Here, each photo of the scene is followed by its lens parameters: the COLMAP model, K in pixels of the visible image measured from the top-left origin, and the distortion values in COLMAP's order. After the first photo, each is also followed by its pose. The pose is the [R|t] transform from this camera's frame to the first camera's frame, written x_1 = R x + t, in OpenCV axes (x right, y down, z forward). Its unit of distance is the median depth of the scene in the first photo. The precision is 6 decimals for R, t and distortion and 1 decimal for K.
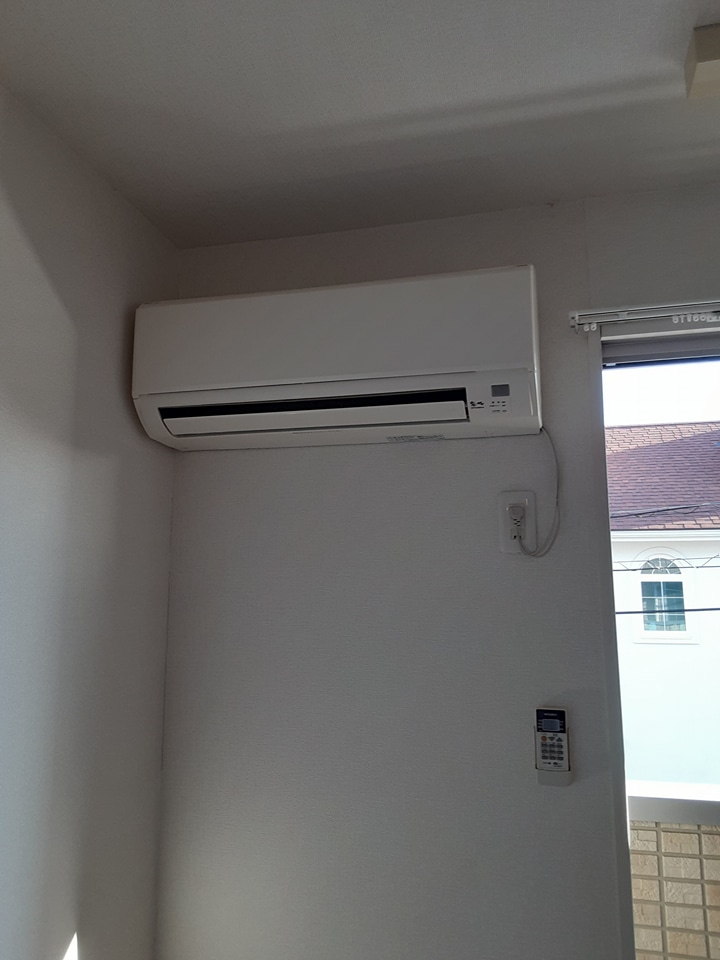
lens RADIAL K [[771.1, 0, 360.0], [0, 771.1, 480.0], [0, 0, 1]] dist [-0.006061, -0.008132]
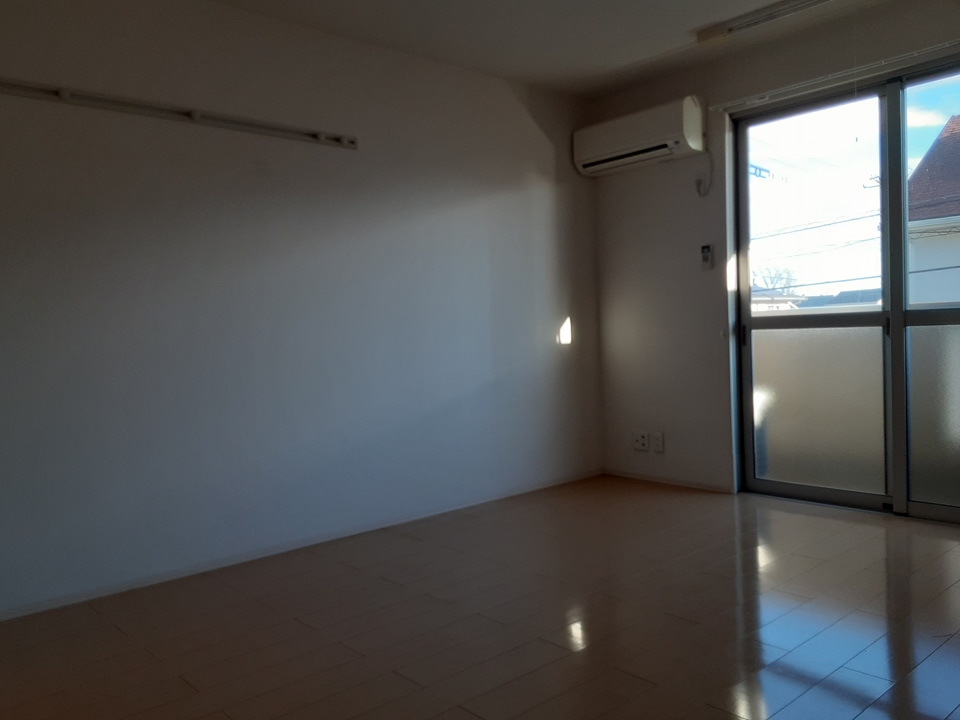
lens RADIAL K [[771.1, 0, 480.0], [0, 771.1, 360.0], [0, 0, 1]] dist [-0.006061, -0.008132]
pose [[0.833930, -0.018236, -0.551570, 1.126385], [0.117748, 0.982319, 0.145549, 0.184928], [0.539163, -0.186324, 0.821332, -1.985535]]
